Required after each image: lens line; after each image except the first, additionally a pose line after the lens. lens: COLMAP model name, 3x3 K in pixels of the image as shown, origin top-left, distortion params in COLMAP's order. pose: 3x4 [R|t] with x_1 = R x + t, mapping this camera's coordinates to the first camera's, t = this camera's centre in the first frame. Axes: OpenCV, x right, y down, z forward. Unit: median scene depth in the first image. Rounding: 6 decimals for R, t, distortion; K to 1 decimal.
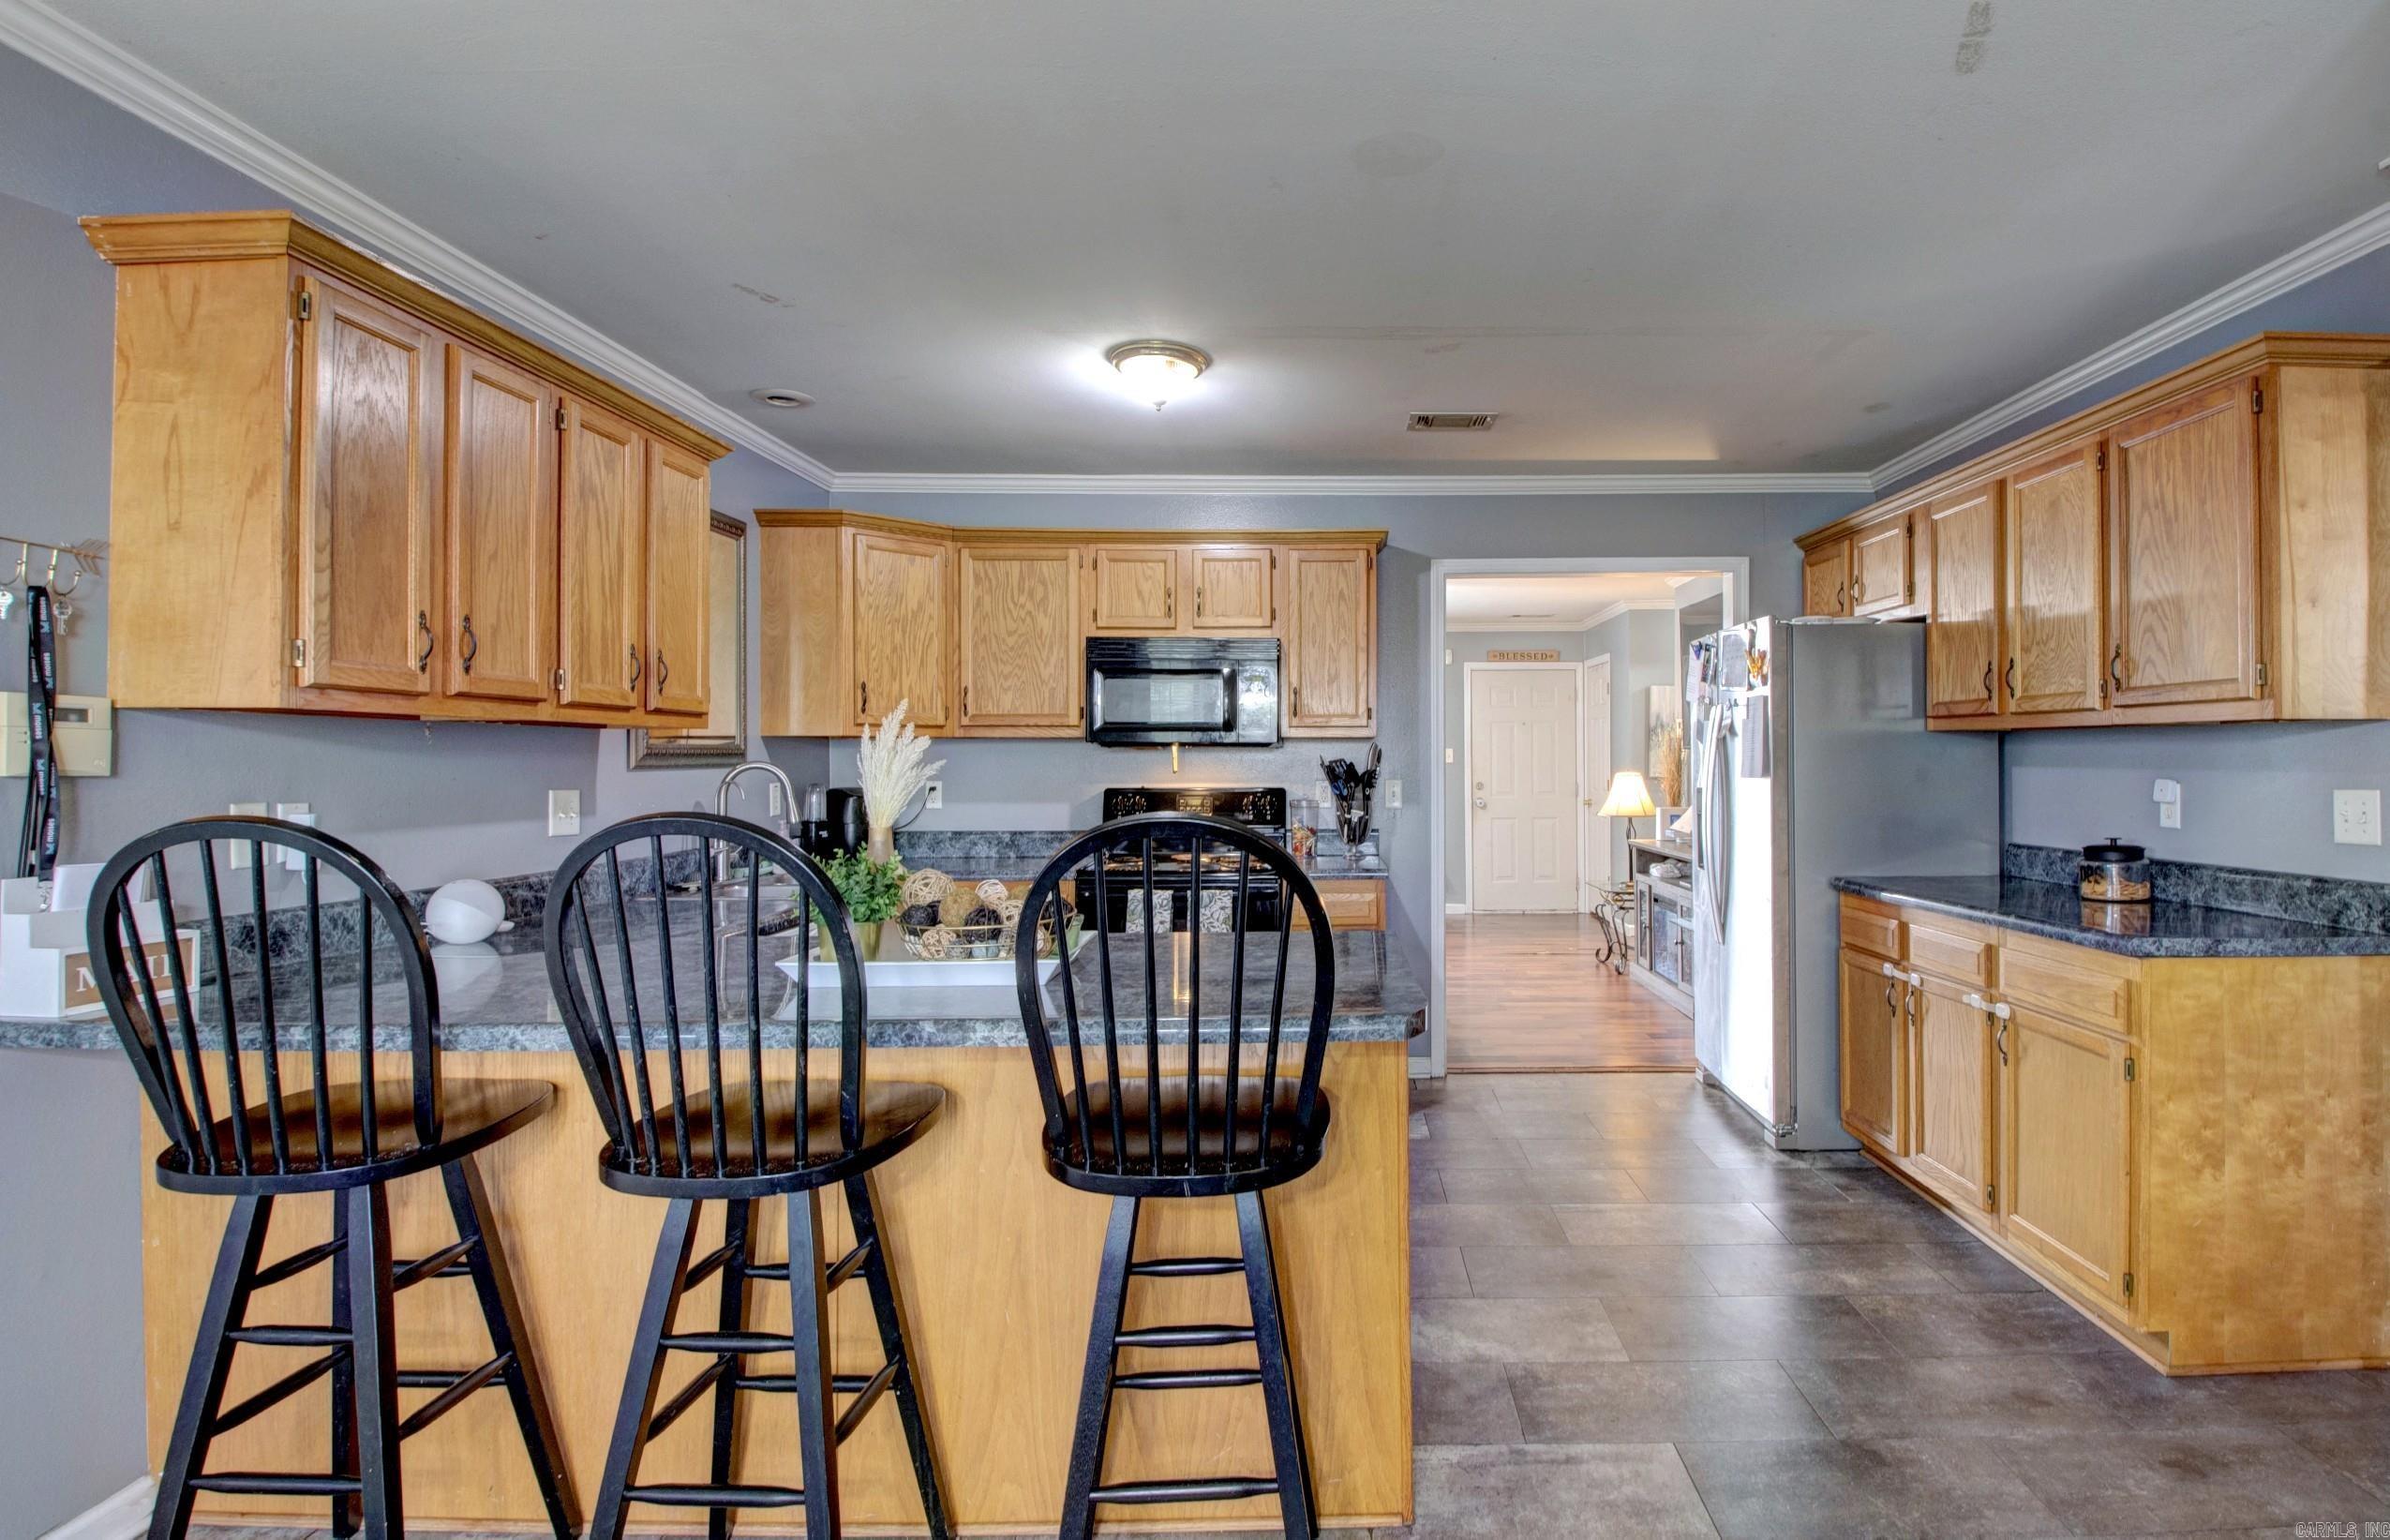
lens RADIAL K [[1240.5, 0, 1331.2], [0, 1240.5, 747.8], [0, 0, 1]] dist [0.034388, -0.049788]
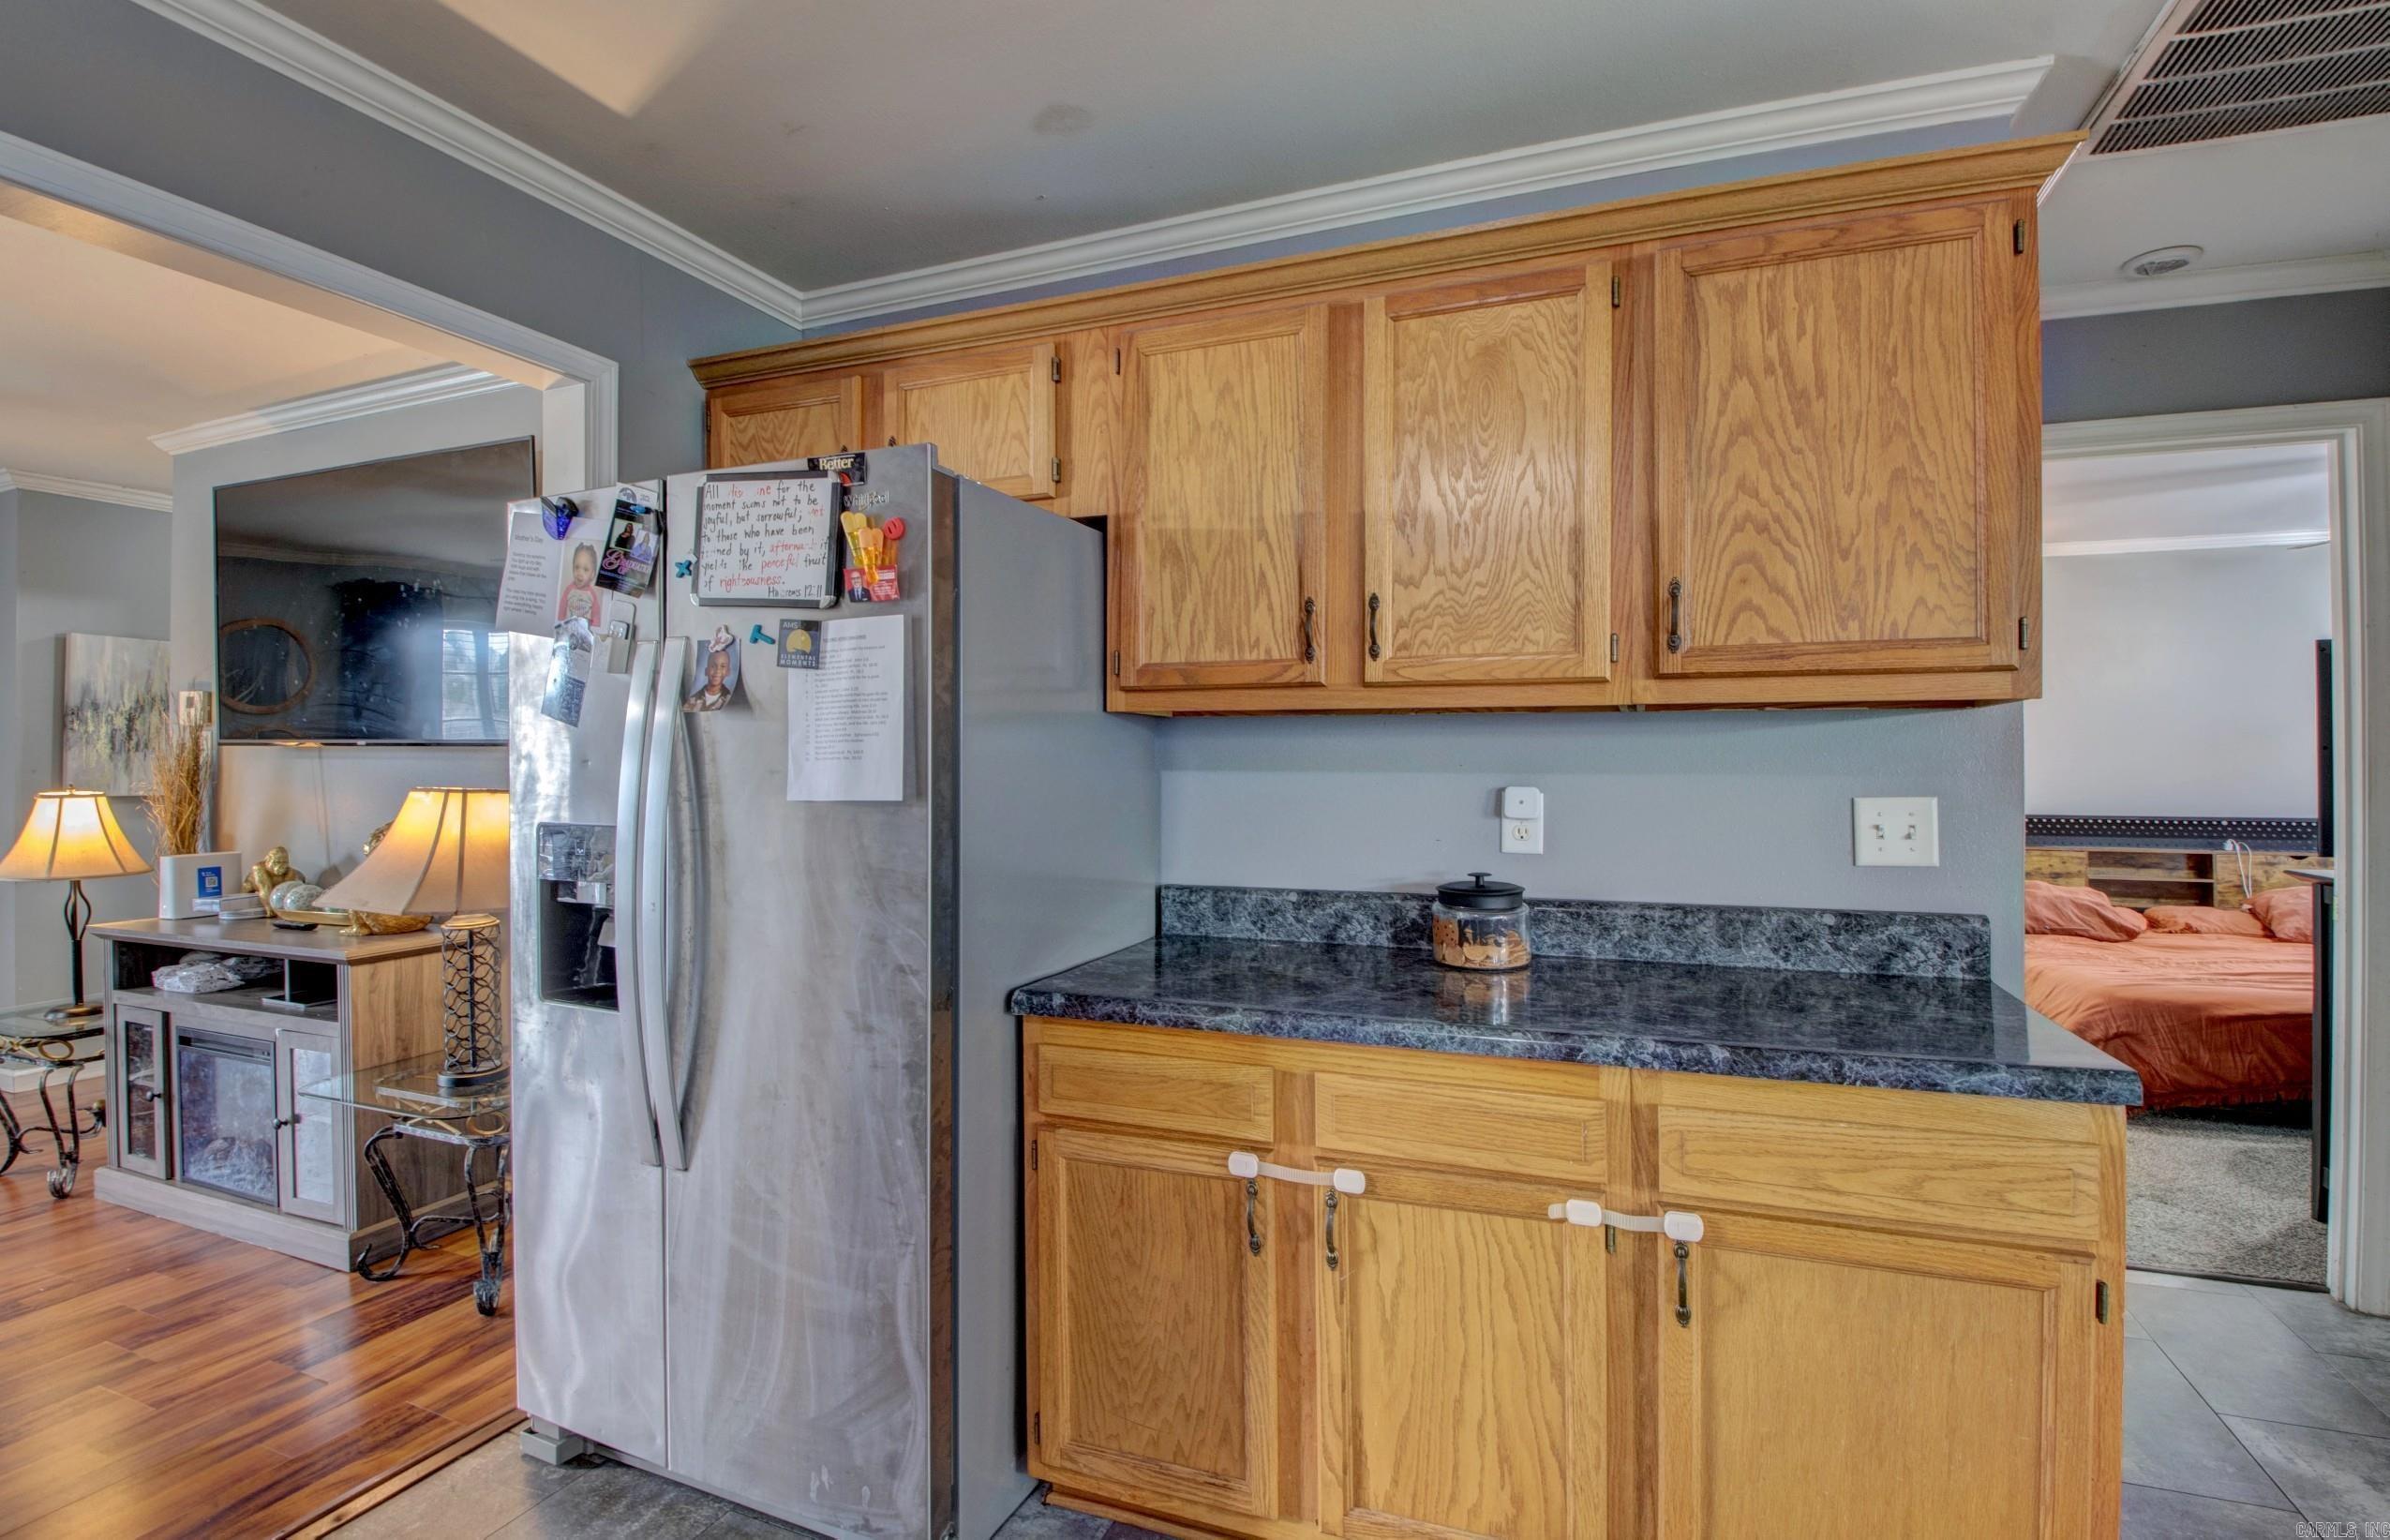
lens RADIAL K [[1118.6, 0, 1184.8], [0, 1118.6, 755.7], [0, 0, 1]] dist [0.025690, -0.038064]
pose [[0.388813, 0.004836, 0.921304, 0.001279], [-0.005323, 0.999981, -0.003002, 0.008686], [-0.921301, -0.003737, 0.388831, 0.806545]]
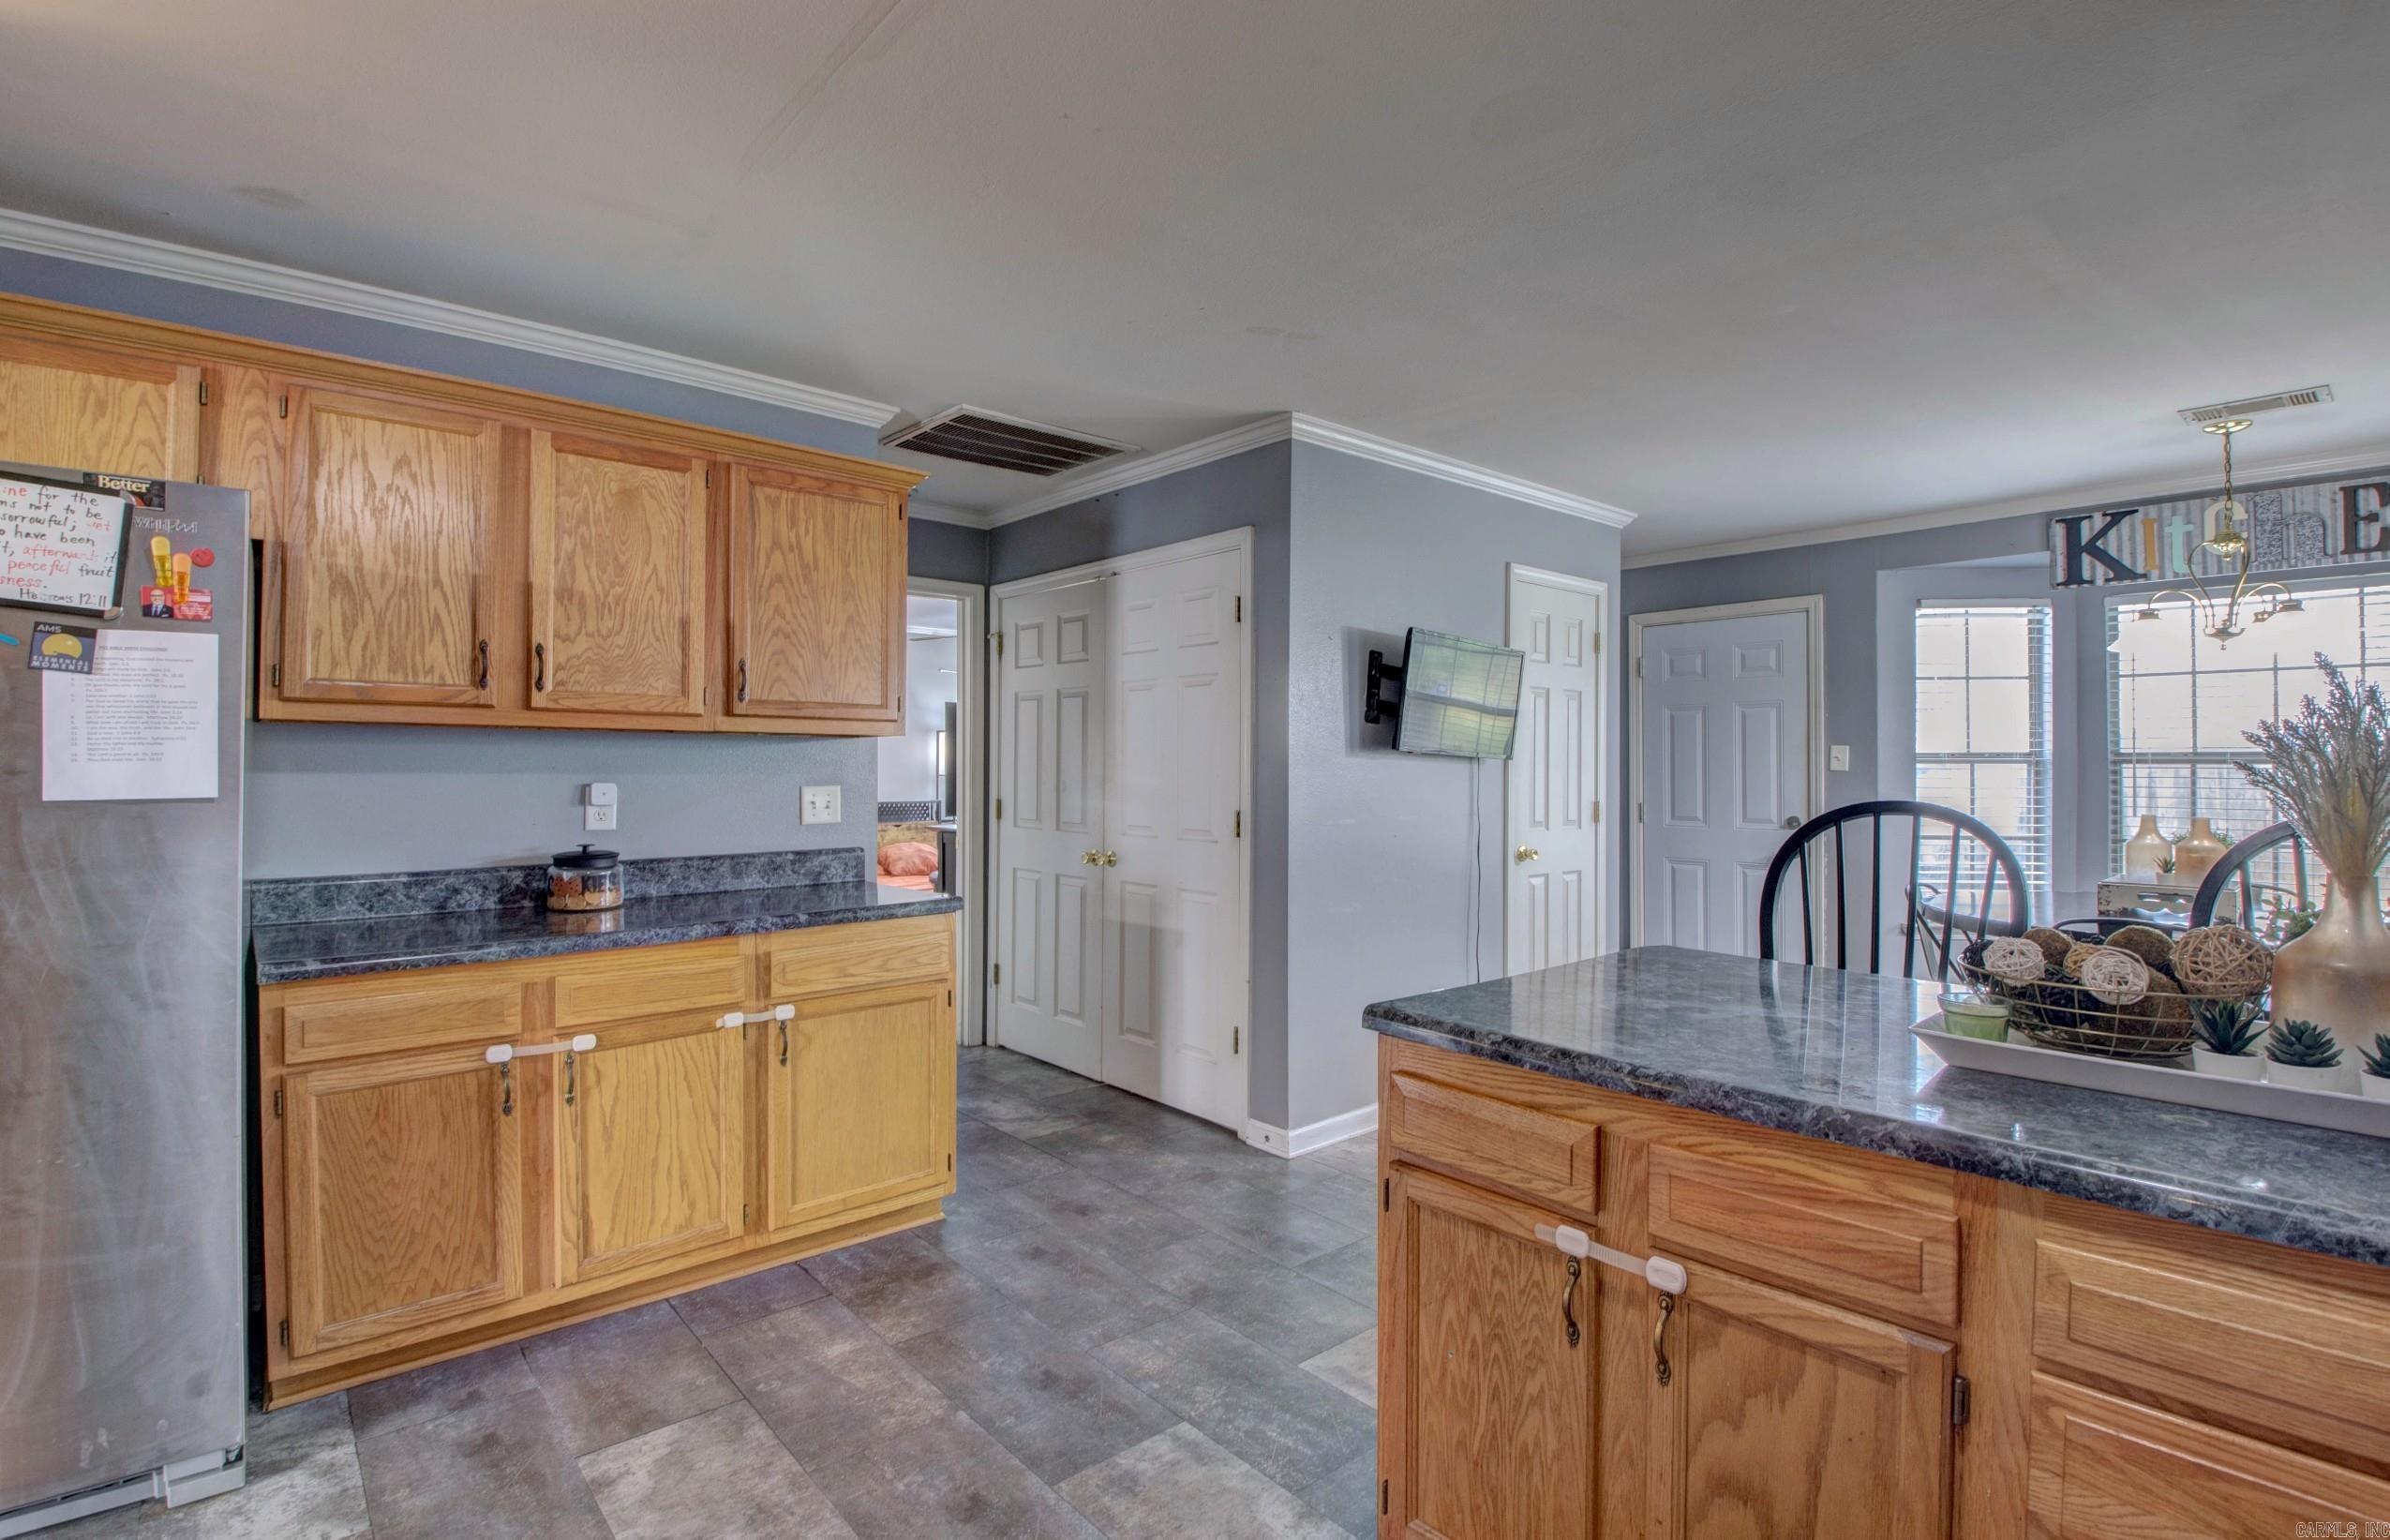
lens RADIAL K [[1118.6, 0, 1184.8], [0, 1118.6, 755.7], [0, 0, 1]] dist [0.025690, -0.038064]
pose [[-0.642319, 0.007393, 0.766402, -0.298384], [-0.007092, 0.999853, -0.015589, 0.011714], [-0.766404, -0.015449, -0.642173, 1.067583]]
